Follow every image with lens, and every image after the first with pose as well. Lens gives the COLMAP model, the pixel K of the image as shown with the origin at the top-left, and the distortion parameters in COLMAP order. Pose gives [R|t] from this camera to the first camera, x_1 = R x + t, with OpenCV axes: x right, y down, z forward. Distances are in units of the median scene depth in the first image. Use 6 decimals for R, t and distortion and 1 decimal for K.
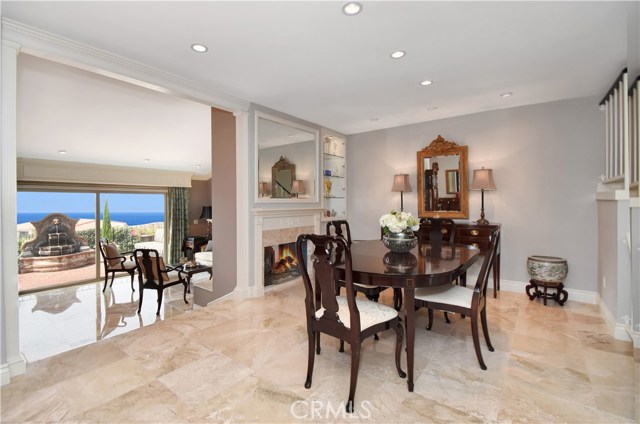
lens RADIAL K [[289.8, 0, 325.1], [0, 289.8, 198.5], [0, 0, 1]] dist [0.001281, -0.006585]
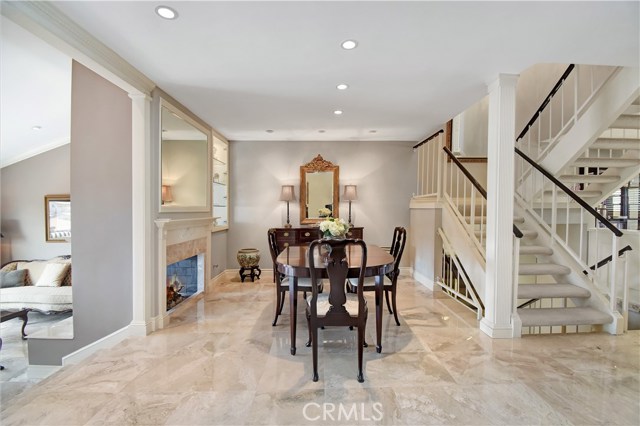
lens RADIAL K [[289.8, 0, 322.7], [0, 289.8, 214.0], [0, 0, 1]] dist [0.001281, -0.006585]
pose [[0.765887, -0.010524, 0.642889, -0.371098], [-0.003695, 0.999778, 0.020767, 0.001659], [-0.642965, -0.018281, 0.765678, 0.081273]]
